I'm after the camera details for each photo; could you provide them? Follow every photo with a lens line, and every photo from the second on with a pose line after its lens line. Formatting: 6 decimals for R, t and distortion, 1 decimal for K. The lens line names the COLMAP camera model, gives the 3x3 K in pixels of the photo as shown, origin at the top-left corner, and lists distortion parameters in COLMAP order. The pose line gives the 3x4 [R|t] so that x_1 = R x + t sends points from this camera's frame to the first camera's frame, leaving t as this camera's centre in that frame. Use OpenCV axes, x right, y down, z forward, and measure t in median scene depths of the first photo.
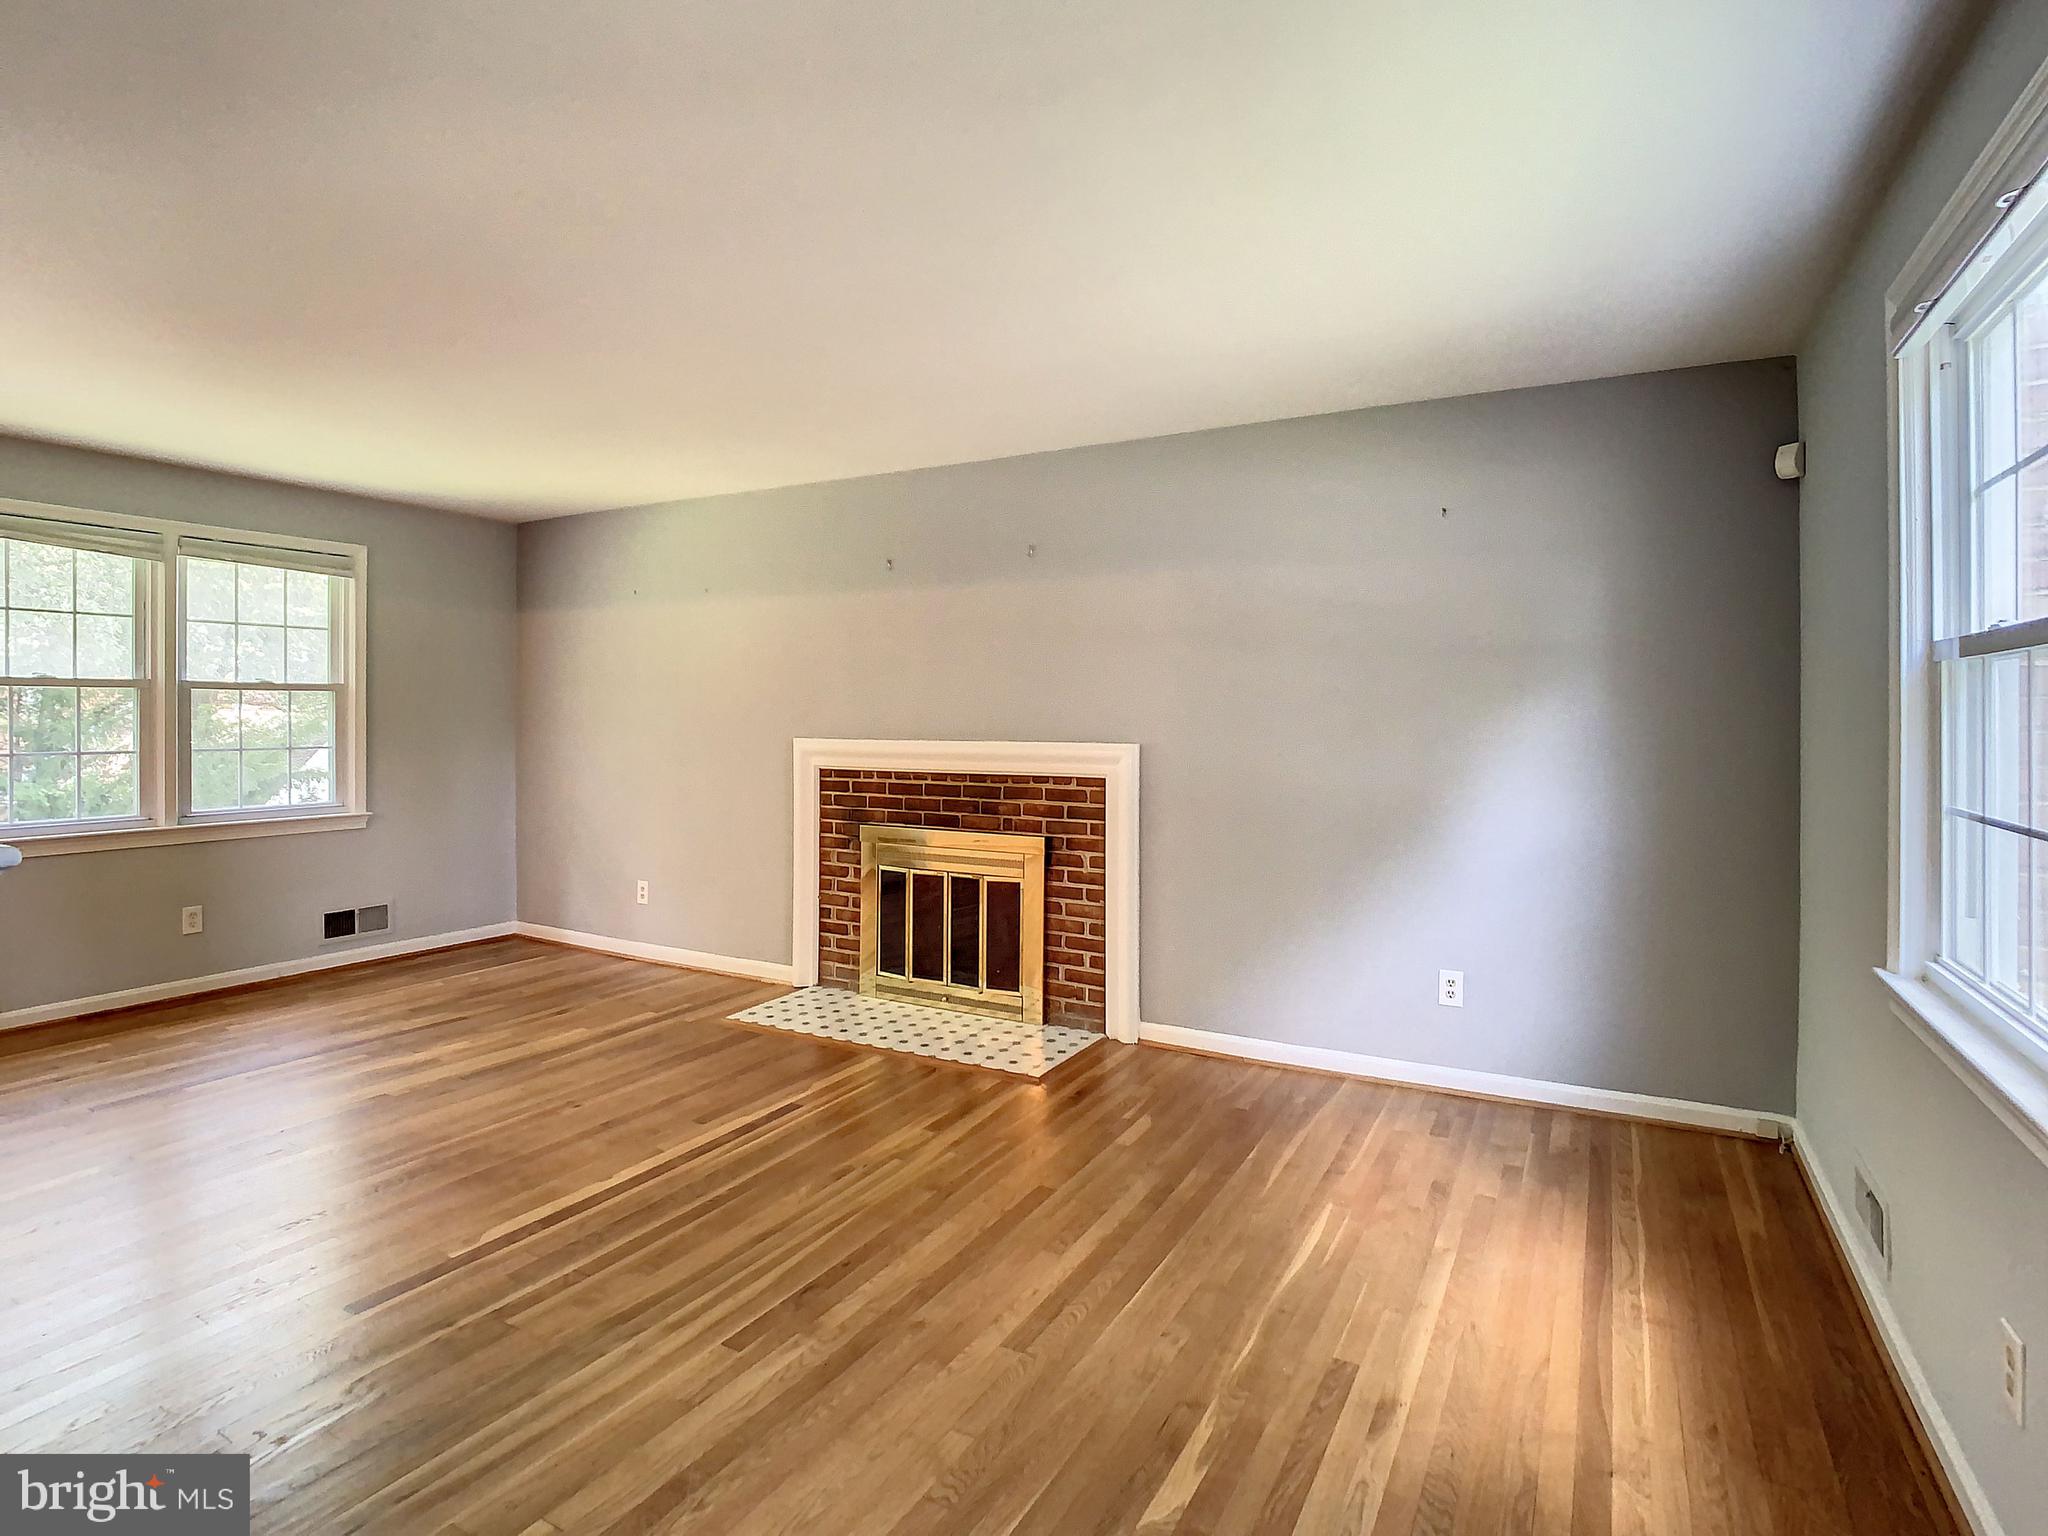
lens RADIAL K [[1137.2, 0, 992.9], [0, 1137.2, 716.2], [0, 0, 1]] dist [-0.043381, 0.011630]
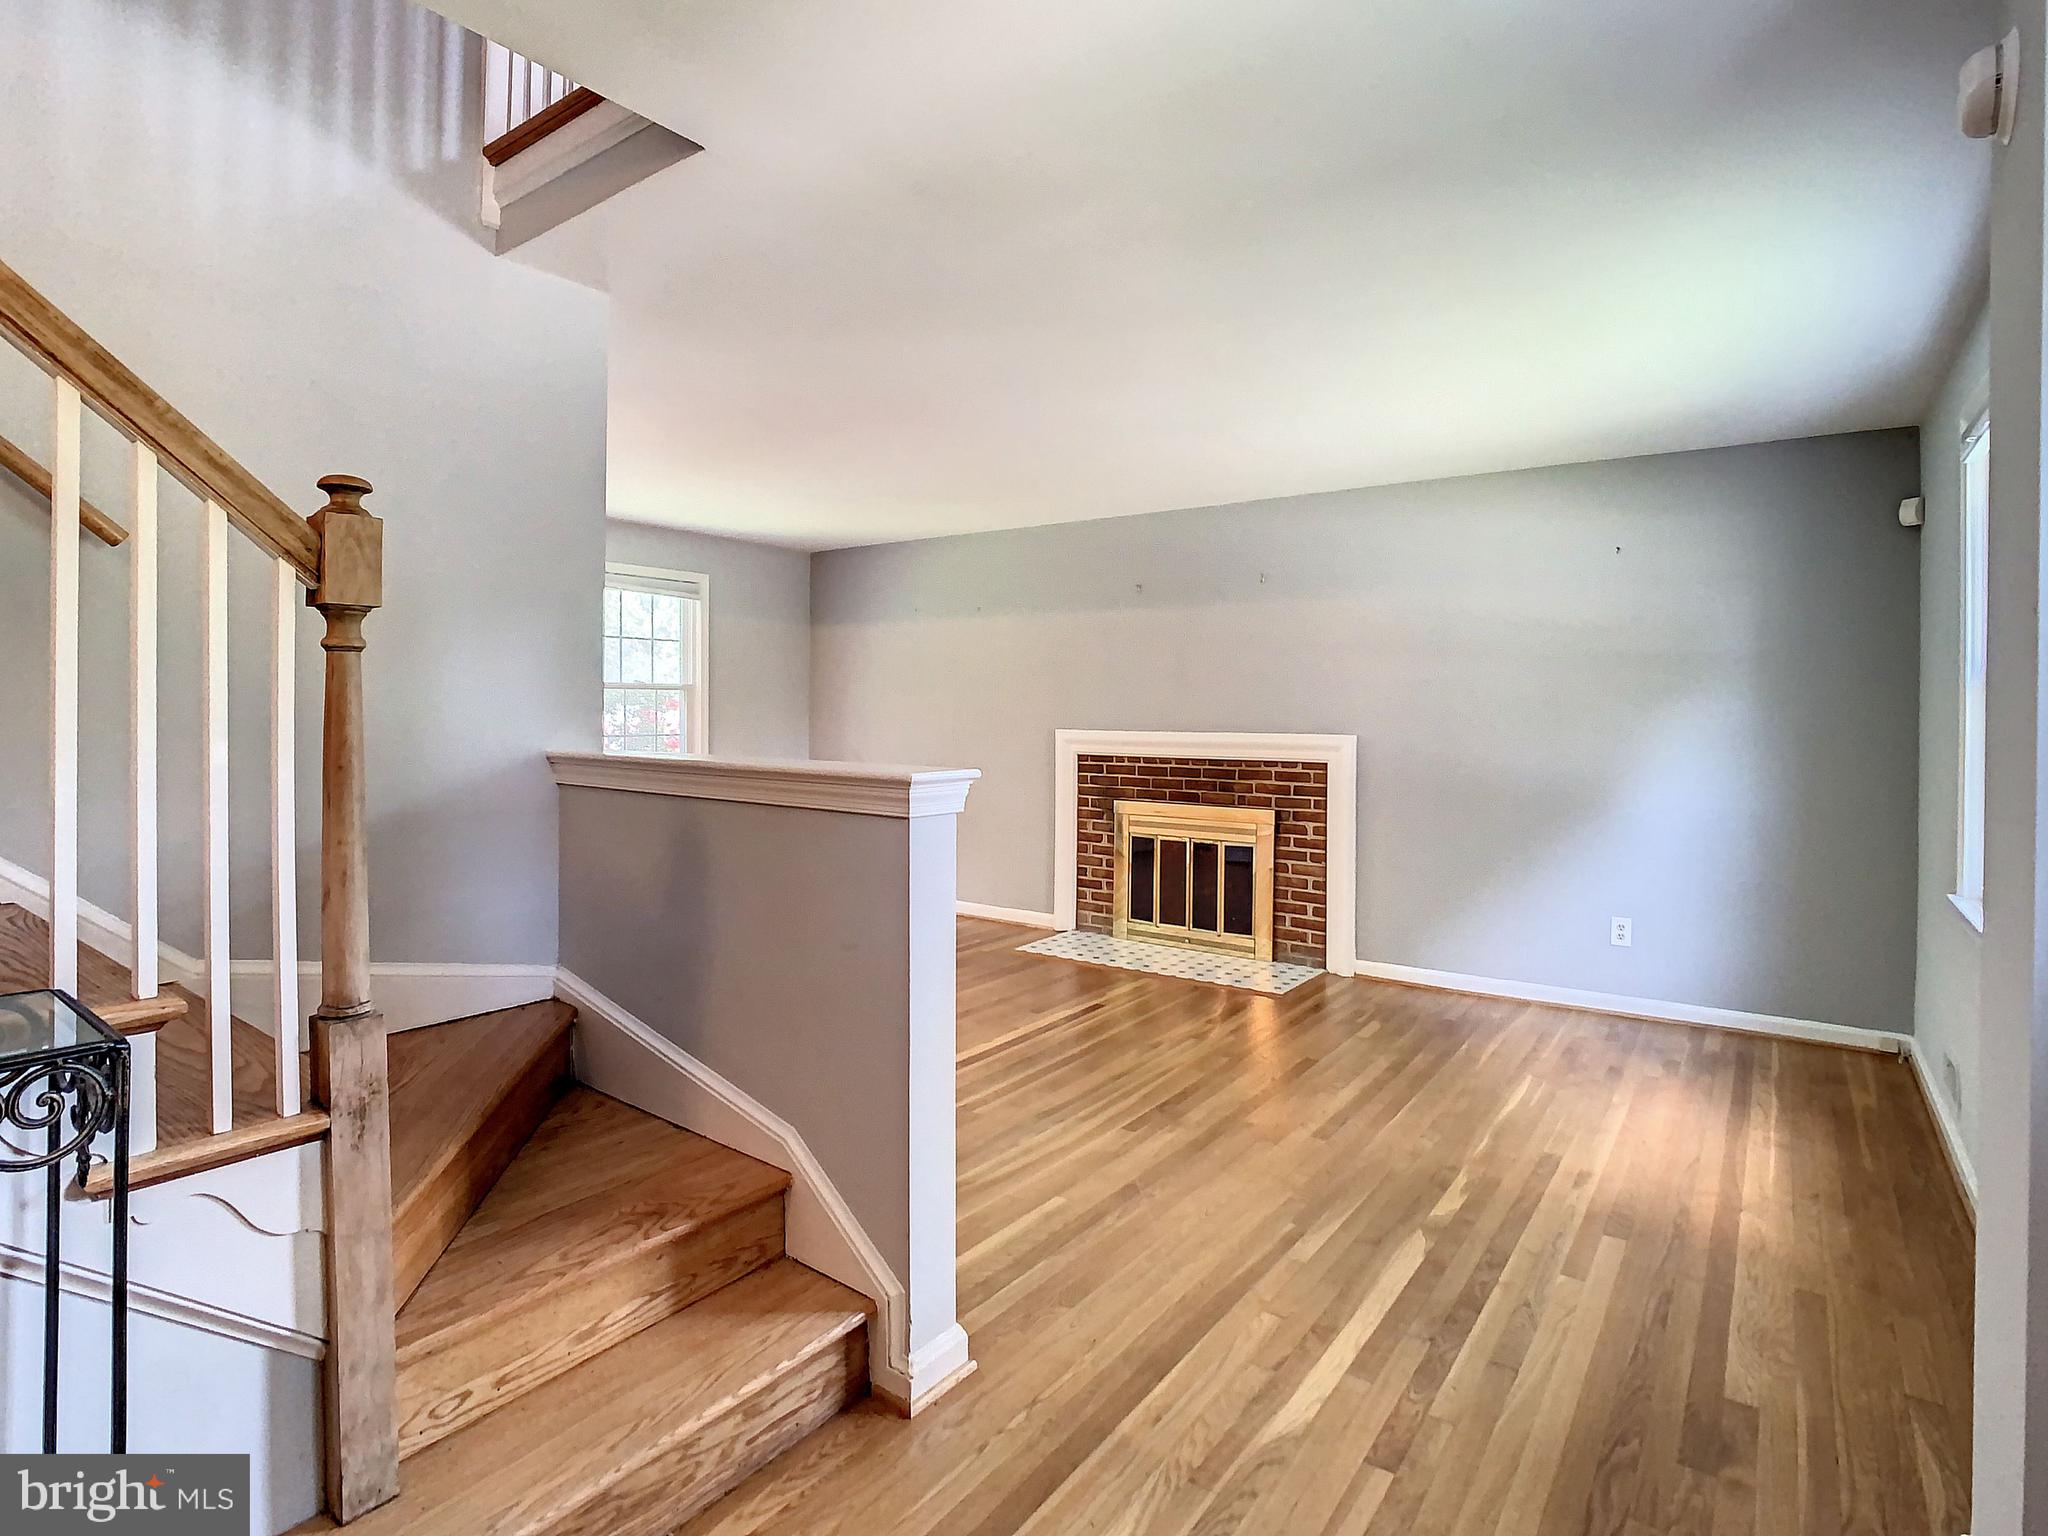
lens RADIAL K [[1059.9, 0, 1011.6], [0, 1059.9, 714.1], [0, 0, 1]] dist [-0.064310, 0.024947]
pose [[0.990740, 0.004480, -0.135698, -0.115152], [-0.003984, 0.999984, 0.003930, -0.002500], [0.135713, -0.003353, 0.990742, -0.245310]]
